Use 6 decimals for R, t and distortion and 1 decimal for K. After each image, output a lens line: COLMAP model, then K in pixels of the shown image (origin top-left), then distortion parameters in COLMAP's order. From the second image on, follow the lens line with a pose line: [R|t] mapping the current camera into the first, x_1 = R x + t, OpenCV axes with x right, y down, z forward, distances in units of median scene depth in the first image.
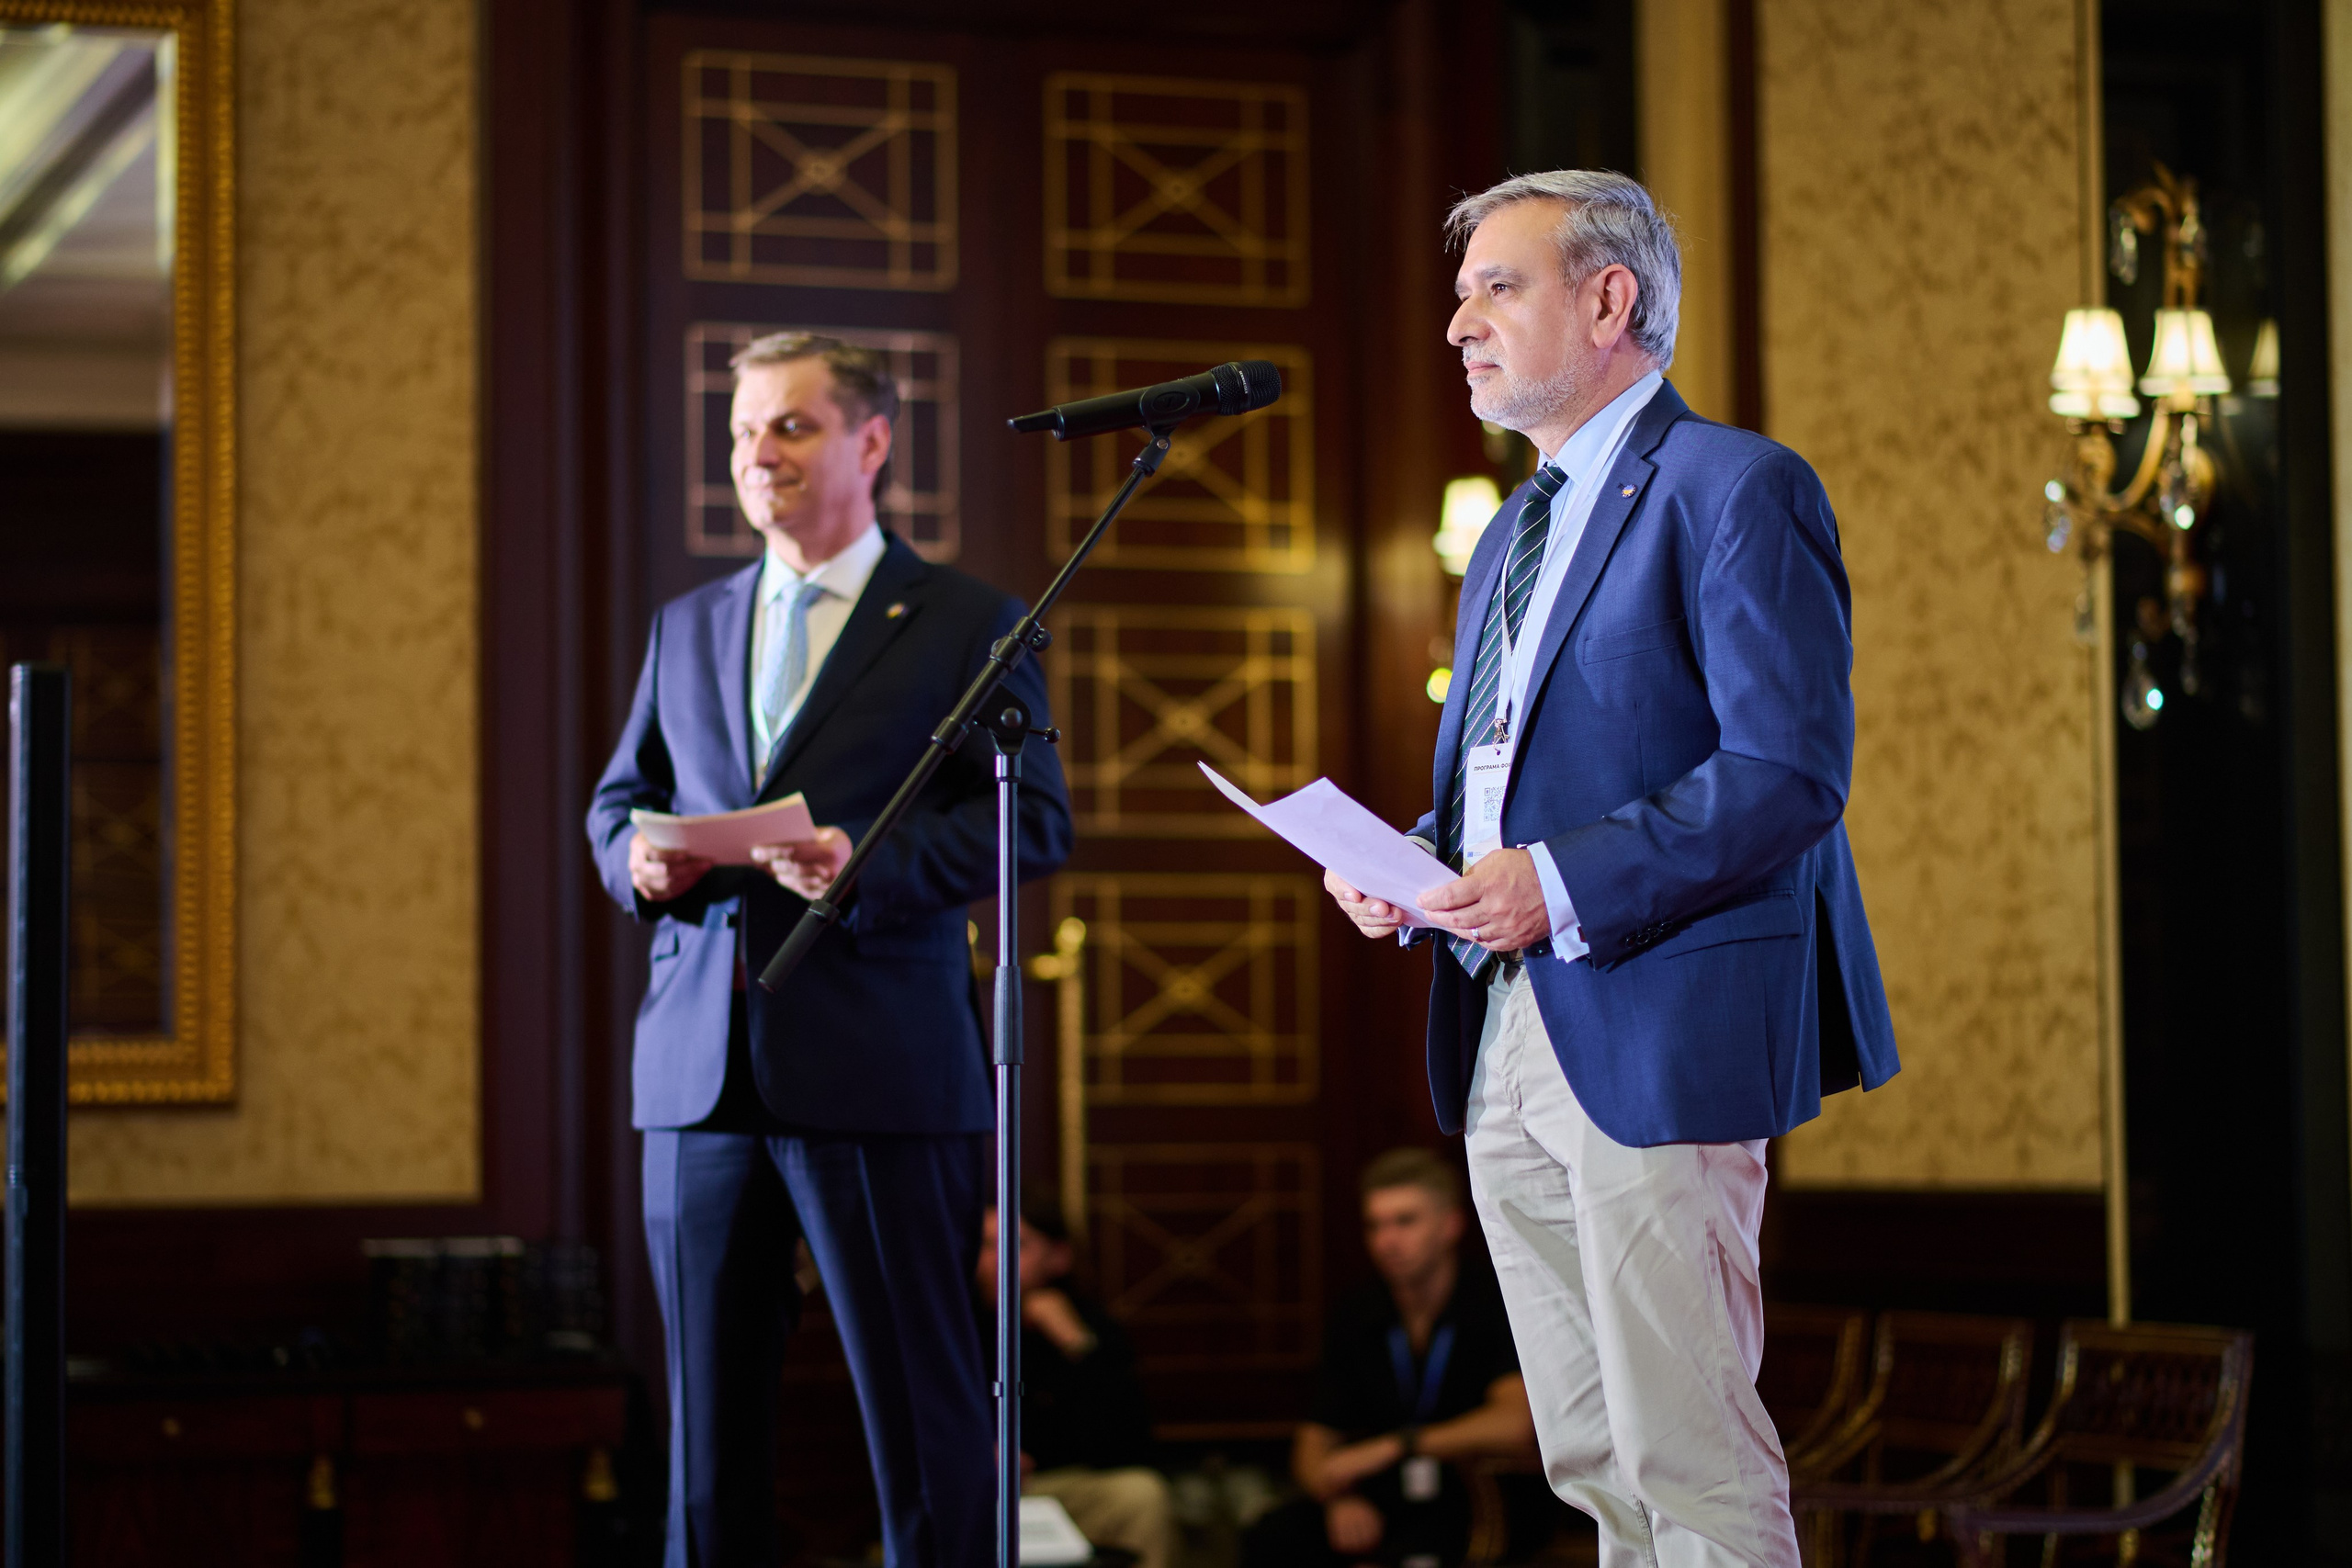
lens RADIAL K [[5737.8, 0, 1262.5], [0, 5737.8, 790.5], [0, 0, 1]] dist [-0.035852, 0.615374]
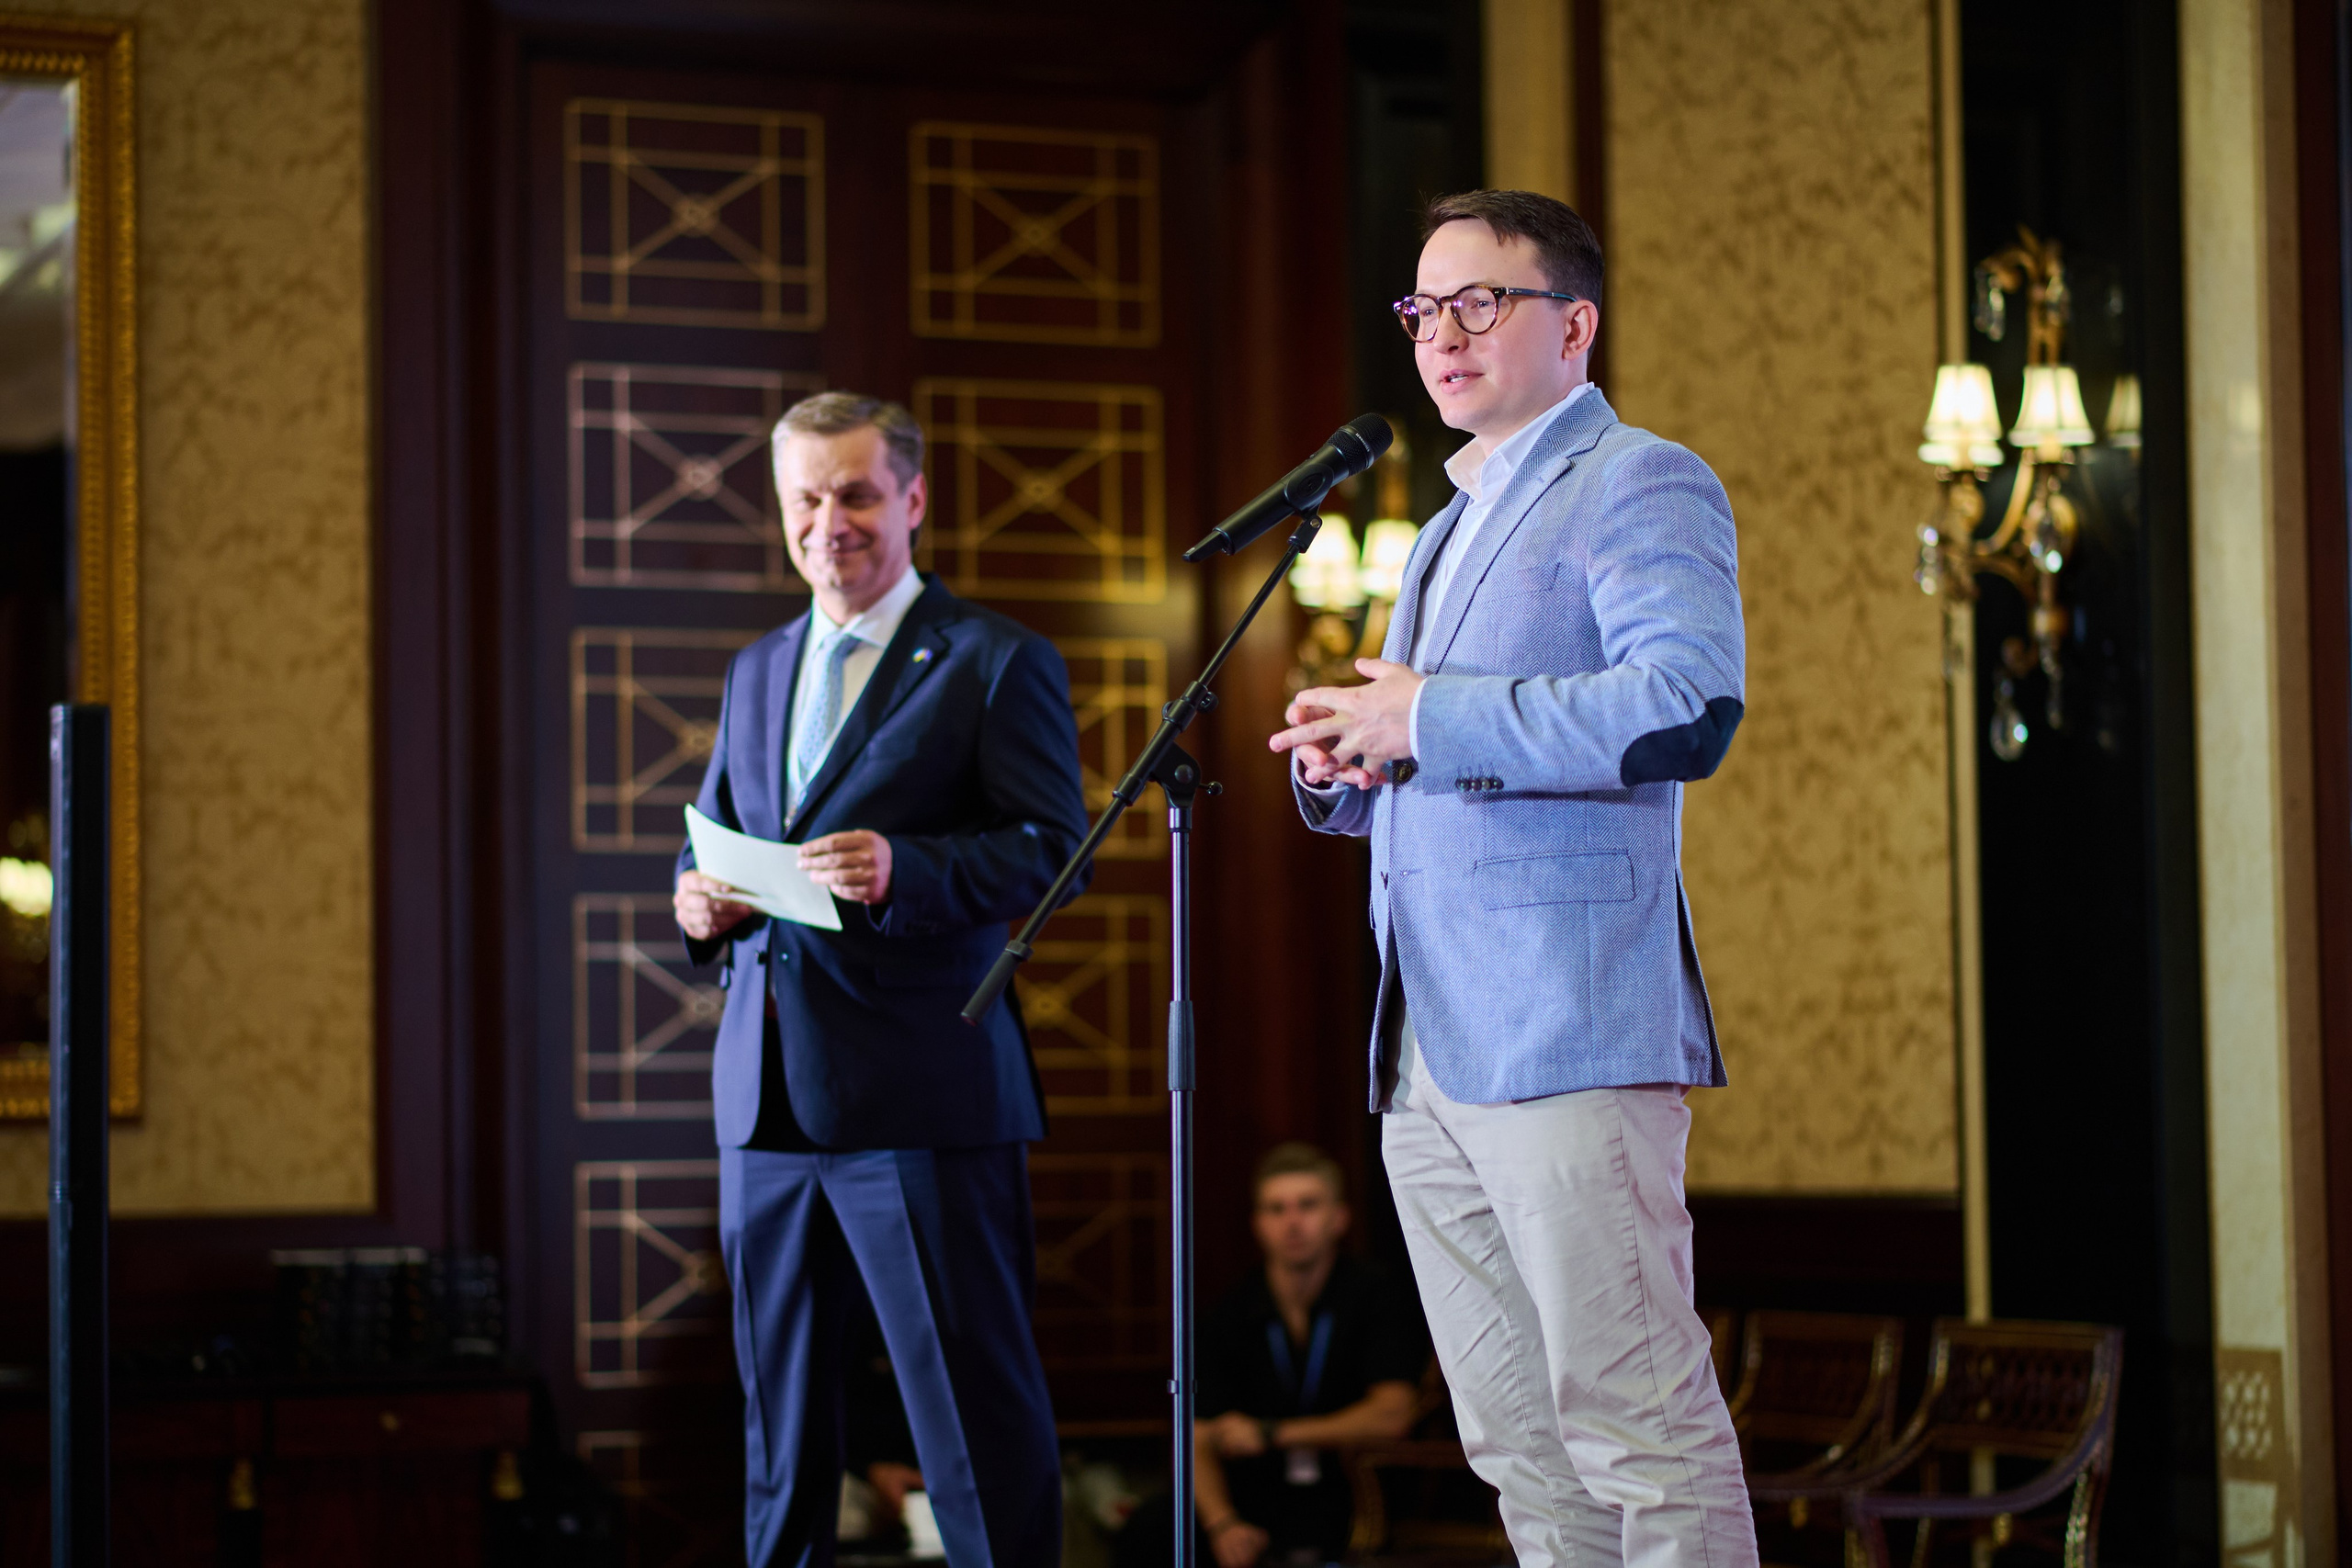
lens RADIAL K [[5922.7, 0, 1077.6], [0, 5922.7, 837.8], [0, 0, 1]] dist [-0.055939, 0.950194]
pose [[0.997951, -0.000650, 0.063984, -0.080519], [-0.000025, 0.999944, 0.010549, -0.007313], [-0.063987, -0.010529, 0.997895, -0.074298]]
